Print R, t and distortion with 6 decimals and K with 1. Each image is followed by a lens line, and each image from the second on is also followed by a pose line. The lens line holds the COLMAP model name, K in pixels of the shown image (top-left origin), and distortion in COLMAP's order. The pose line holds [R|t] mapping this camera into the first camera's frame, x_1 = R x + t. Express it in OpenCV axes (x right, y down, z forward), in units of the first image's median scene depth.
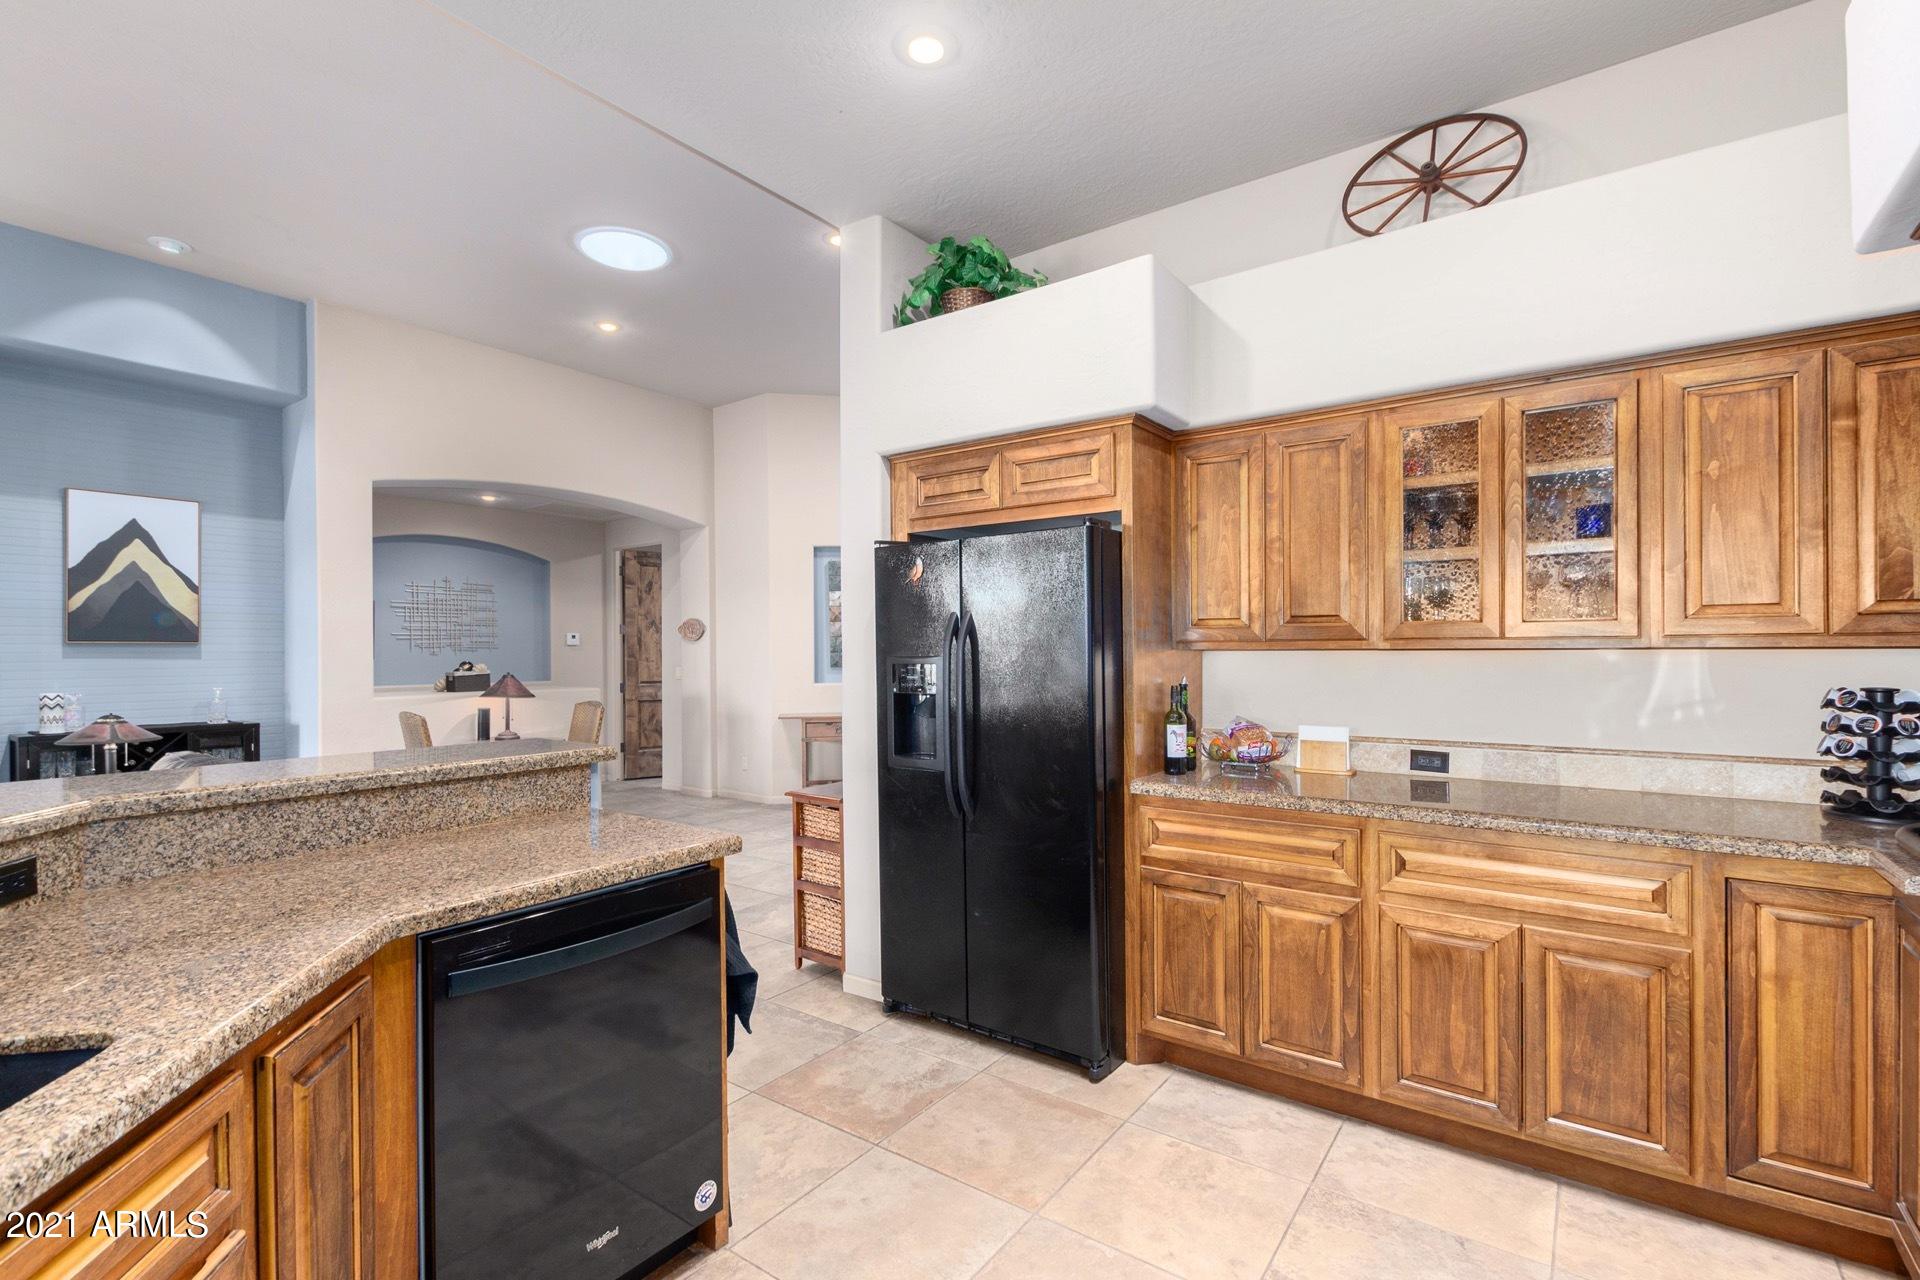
lens RADIAL K [[875.1, 0, 967.5], [0, 875.1, 648.3], [0, 0, 1]] dist [-0.000106, -0.000248]
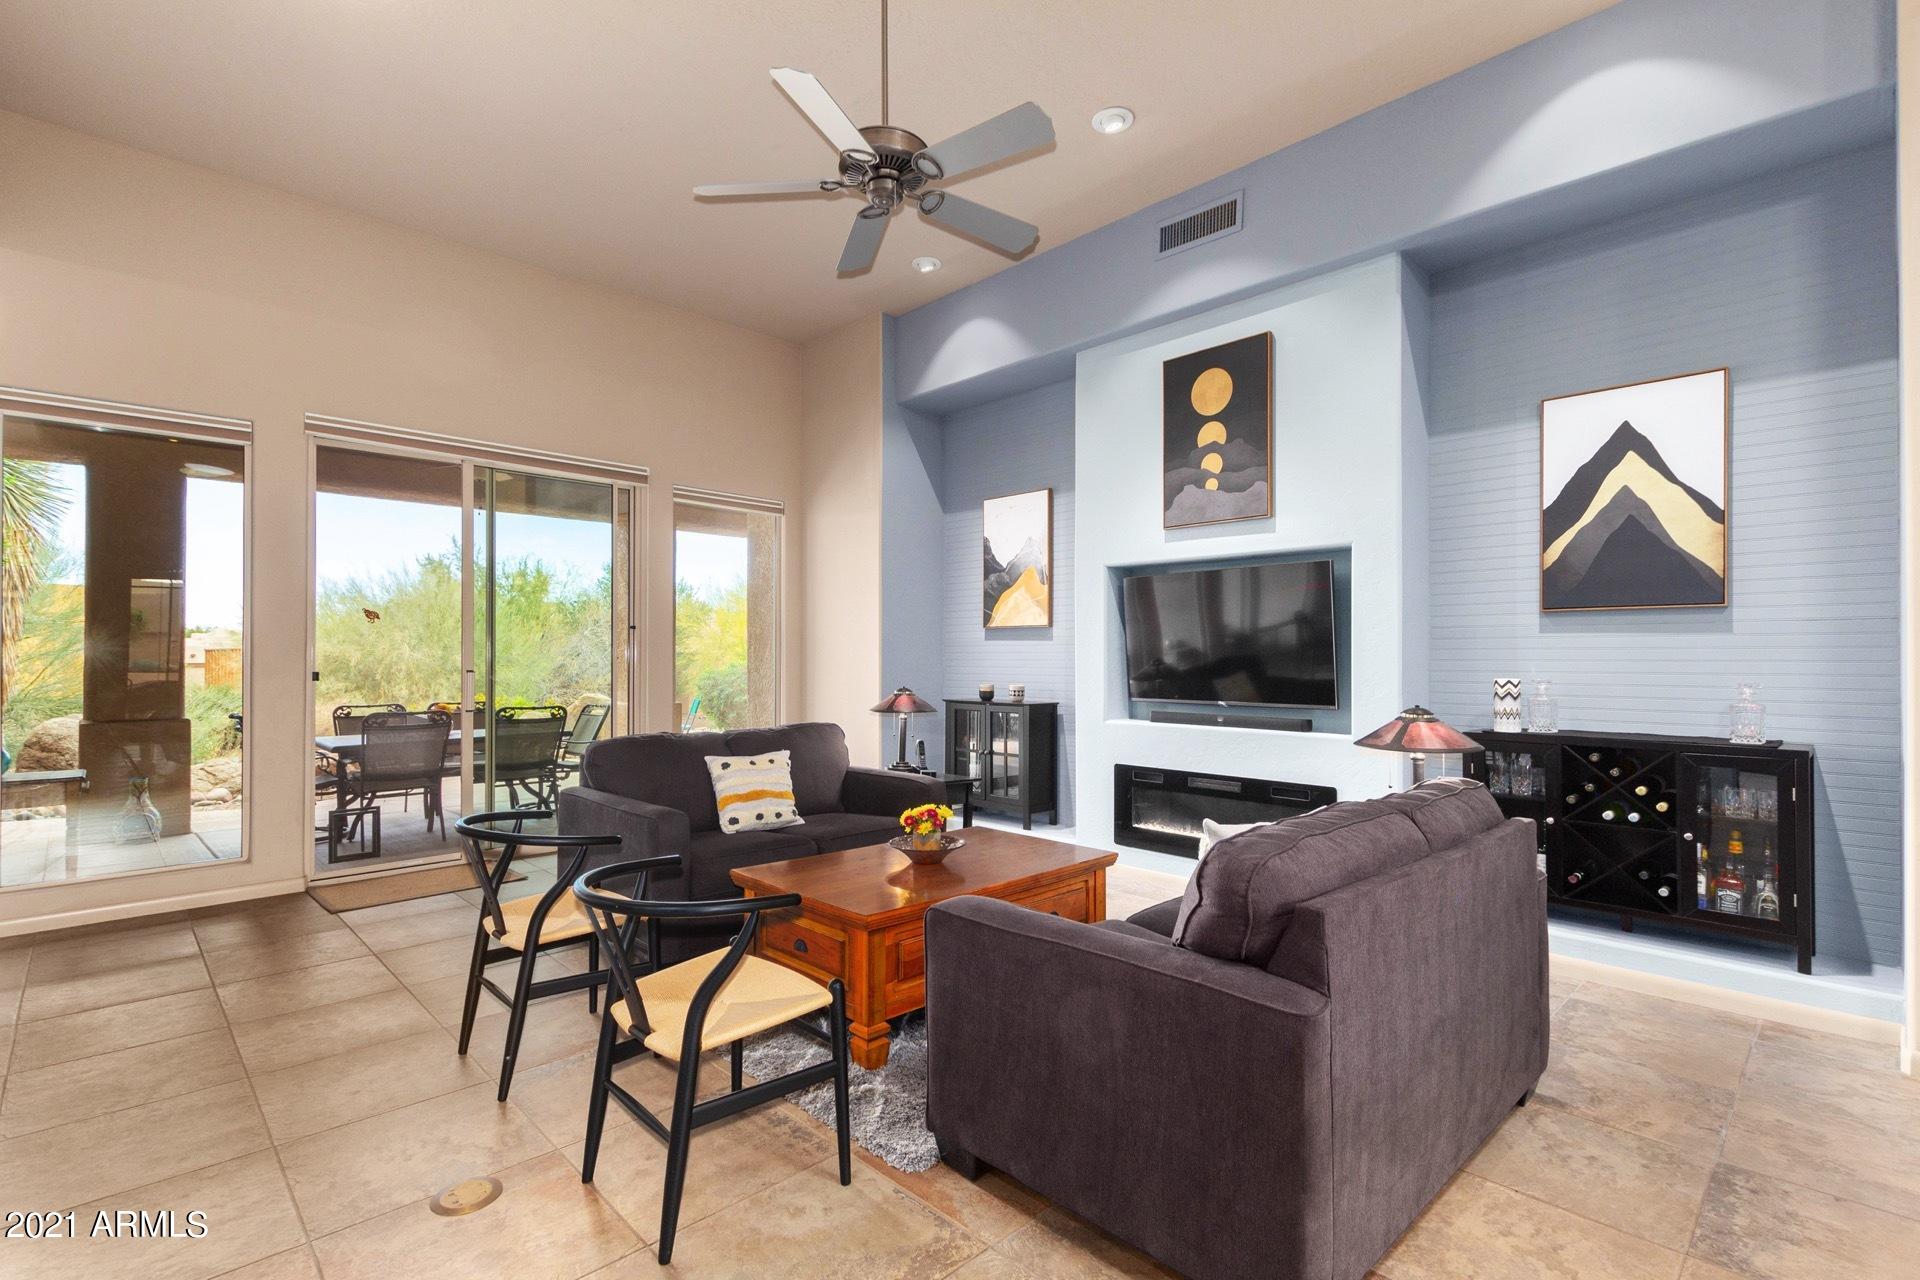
lens RADIAL K [[875.1, 0, 967.5], [0, 875.1, 648.3], [0, 0, 1]] dist [-0.000106, -0.000248]
pose [[-0.180179, -0.002845, -0.983630, -0.208152], [0.003542, 0.999987, -0.003541, 0.024659], [0.983627, -0.004122, -0.180167, 0.627223]]
